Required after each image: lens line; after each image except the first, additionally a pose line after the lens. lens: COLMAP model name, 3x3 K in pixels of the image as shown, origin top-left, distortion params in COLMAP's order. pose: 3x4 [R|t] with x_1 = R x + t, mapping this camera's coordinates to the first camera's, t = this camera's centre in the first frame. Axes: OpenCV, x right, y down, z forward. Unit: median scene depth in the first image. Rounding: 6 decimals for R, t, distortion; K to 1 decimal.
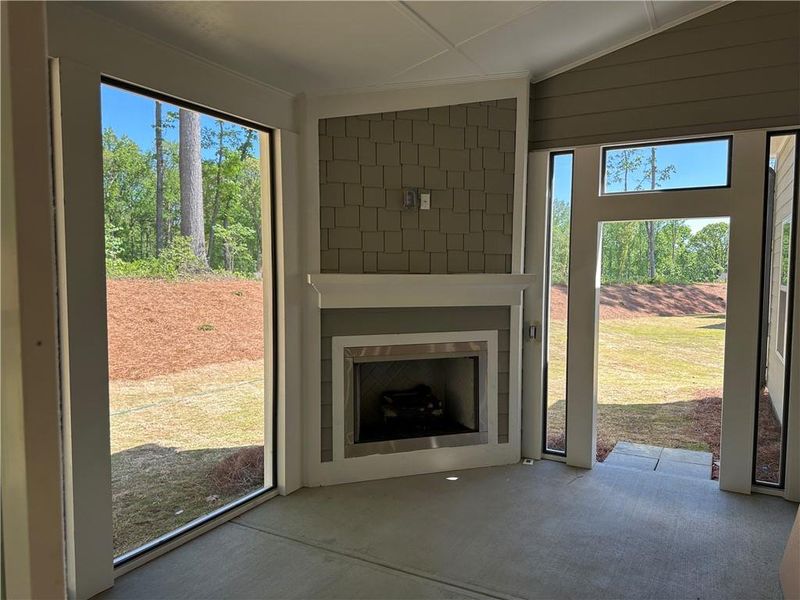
lens RADIAL K [[568.9, 0, 401.2], [0, 568.9, 302.3], [0, 0, 1]] dist [0.067650, -0.070019]
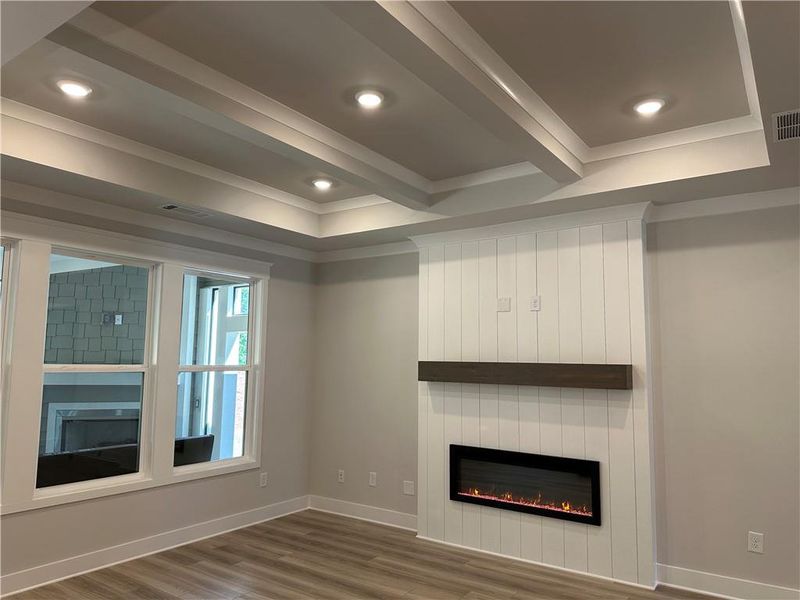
lens RADIAL K [[568.9, 0, 401.2], [0, 568.9, 301.6], [0, 0, 1]] dist [0.067650, -0.070019]
pose [[0.994177, -0.001837, -0.107745, 1.025696], [-0.016569, 0.985359, -0.169687, 0.037846], [0.106480, 0.170484, 0.979590, -0.534367]]
